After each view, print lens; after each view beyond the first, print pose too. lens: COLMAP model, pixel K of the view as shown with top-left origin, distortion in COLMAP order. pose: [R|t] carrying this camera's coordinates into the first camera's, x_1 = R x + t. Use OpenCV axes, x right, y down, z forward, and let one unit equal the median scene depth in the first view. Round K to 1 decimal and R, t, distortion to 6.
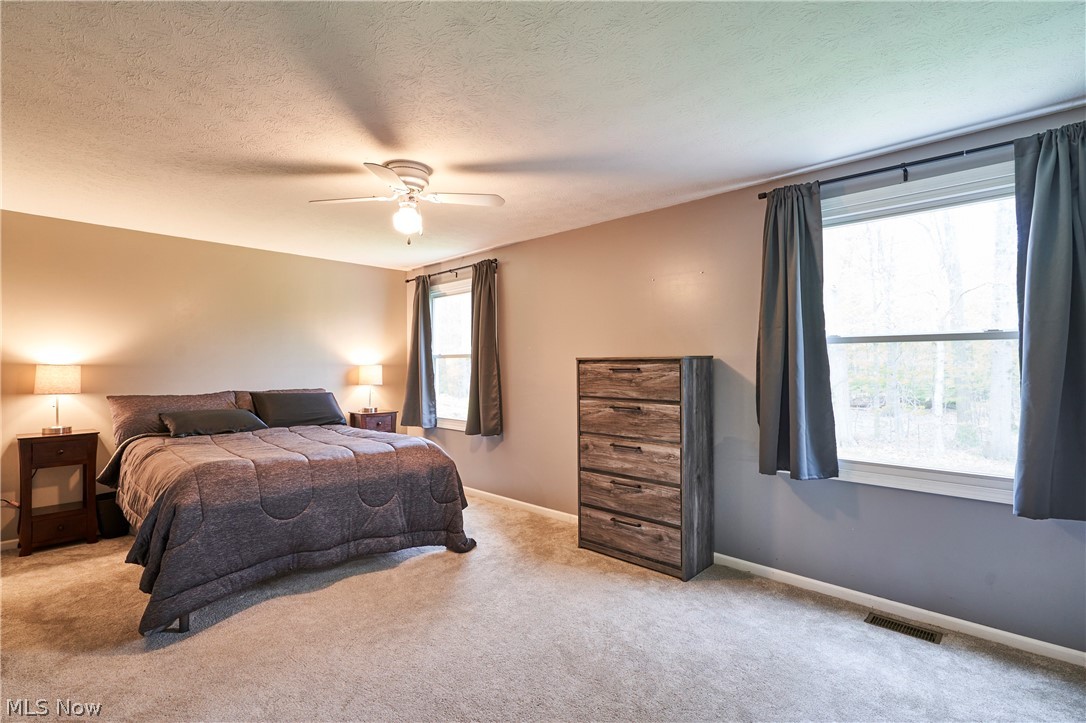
lens RADIAL K [[504.5, 0, 544.0], [0, 504.5, 362.9], [0, 0, 1]] dist [-0.003169, 0.000001]
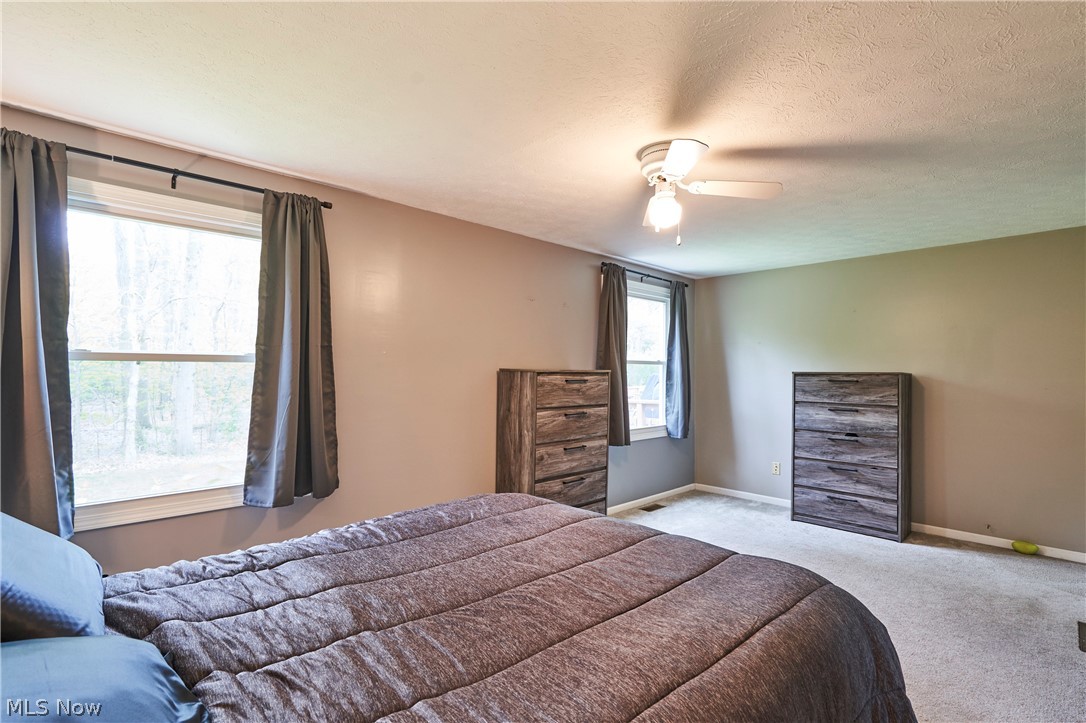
lens RADIAL K [[505.6, 0, 543.1], [0, 505.6, 374.4], [0, 0, 1]] dist [-0.002221, -0.000084]
pose [[0.044109, 0.001324, 0.999026, -1.001739], [-0.003519, 0.999993, -0.001170, 0.000160], [-0.999021, -0.003464, 0.044114, 1.032228]]
